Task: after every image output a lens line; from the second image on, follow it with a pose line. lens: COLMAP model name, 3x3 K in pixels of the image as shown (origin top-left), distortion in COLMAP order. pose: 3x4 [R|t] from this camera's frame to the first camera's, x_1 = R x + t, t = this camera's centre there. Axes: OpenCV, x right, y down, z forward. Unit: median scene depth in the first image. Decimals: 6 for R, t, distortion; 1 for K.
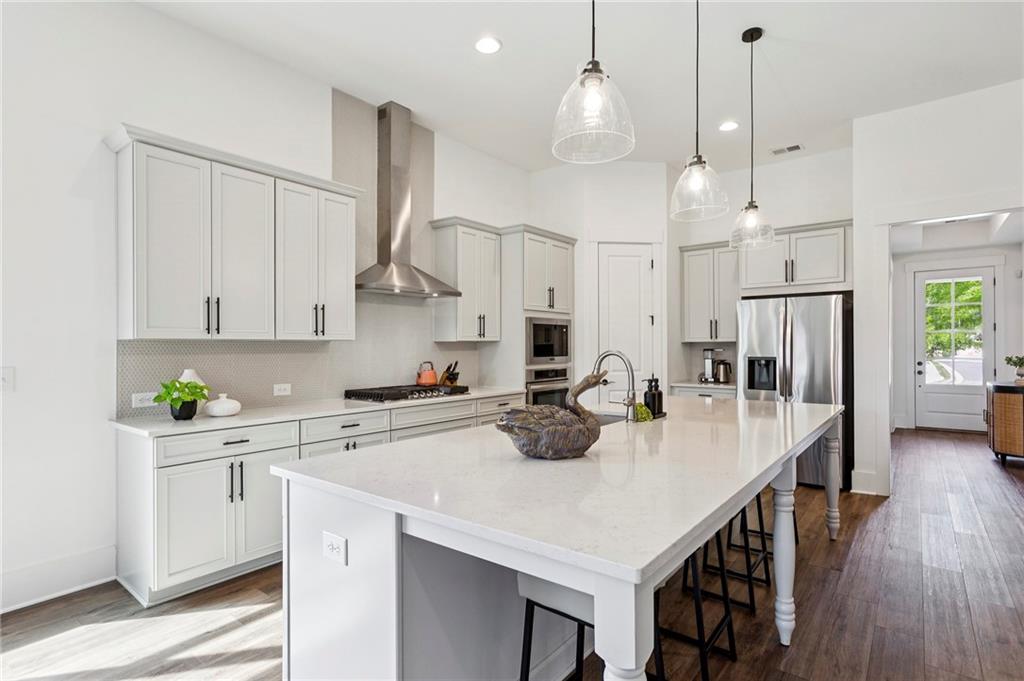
lens RADIAL K [[496.4, 0, 512.0], [0, 496.4, 345.8], [0, 0, 1]] dist [0.000828, 0.003555]
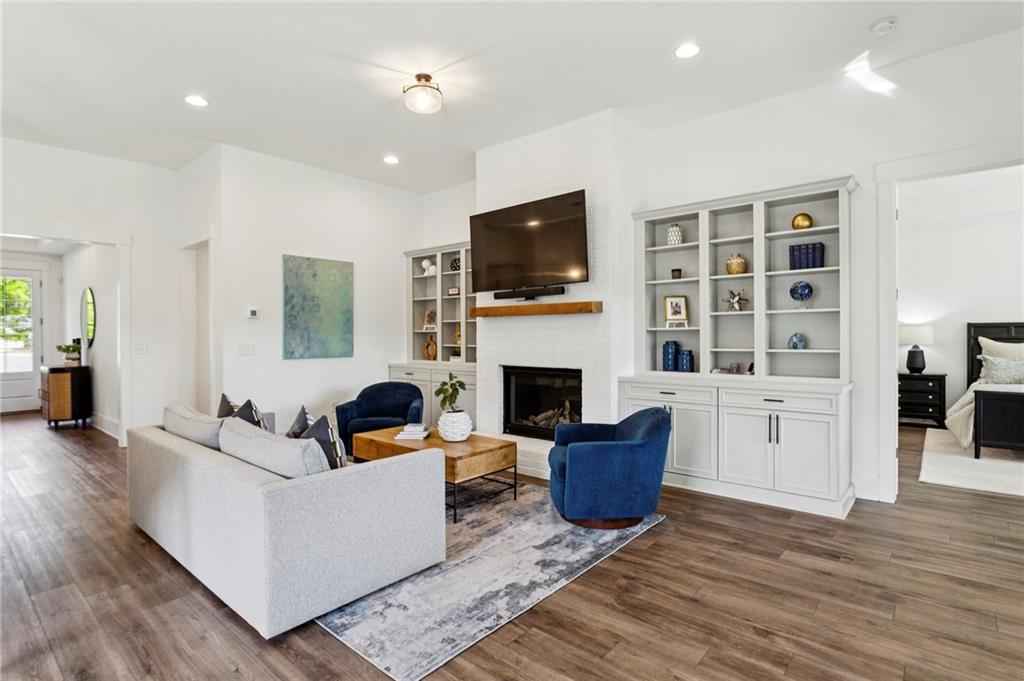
lens RADIAL K [[519.9, 0, 505.5], [0, 519.9, 337.2], [0, 0, 1]] dist [-0.003477, 0.001846]
pose [[0.055462, -0.003612, 0.998454, -0.327937], [0.005686, 0.999978, 0.003302, 0.003849], [-0.998445, 0.005495, 0.055481, -0.266297]]
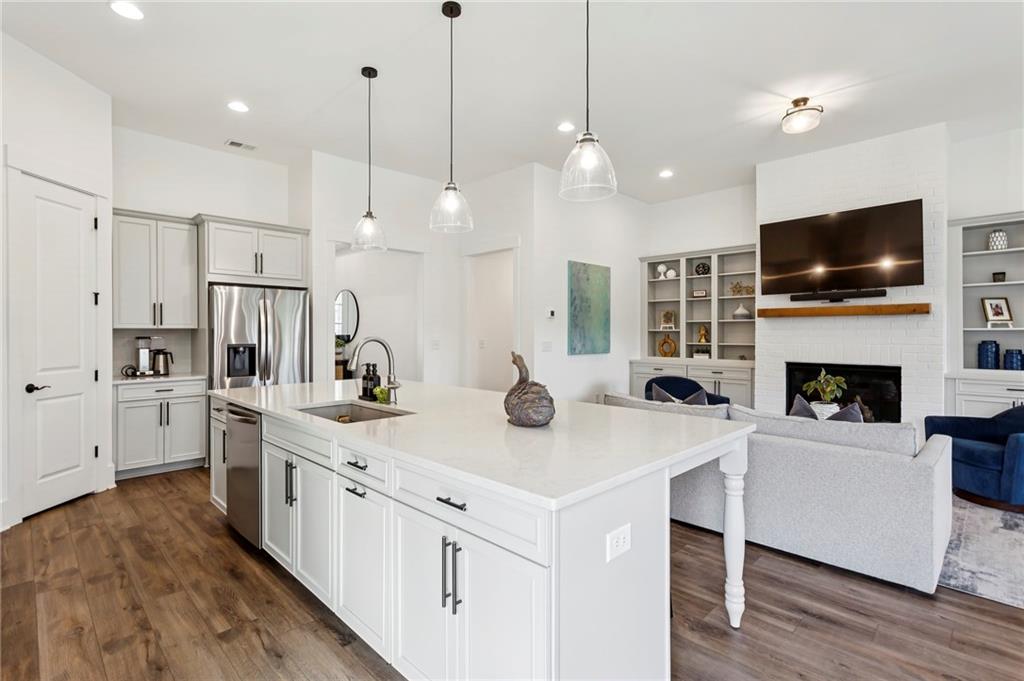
lens RADIAL K [[496.4, 0, 497.8], [0, 496.4, 333.1], [0, 0, 1]] dist [0.000828, 0.003555]
pose [[0.134934, 0.002507, 0.990851, -0.458284], [0.000339, 0.999997, -0.002576, 0.003119], [-0.990855, 0.000684, 0.134933, 0.368020]]
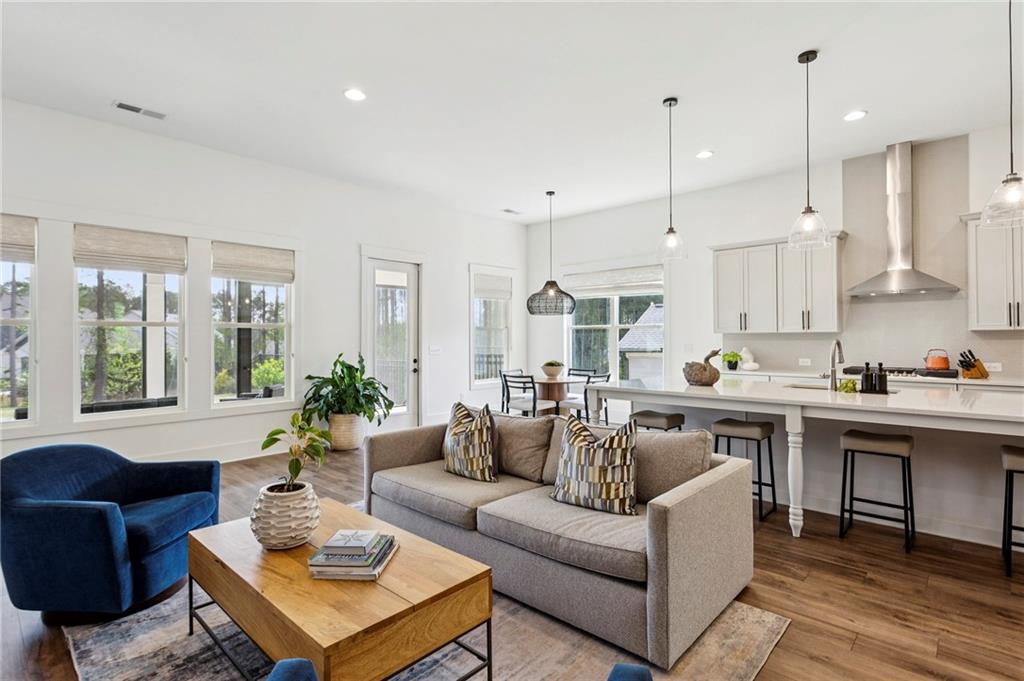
lens RADIAL K [[496.4, 0, 524.4], [0, 496.4, 346.4], [0, 0, 1]] dist [0.000828, 0.003555]
pose [[-0.069220, 0.020832, -0.997384, 1.029163], [0.007030, 0.999767, 0.020394, -0.003946], [0.997577, -0.005600, -0.069351, 0.139877]]
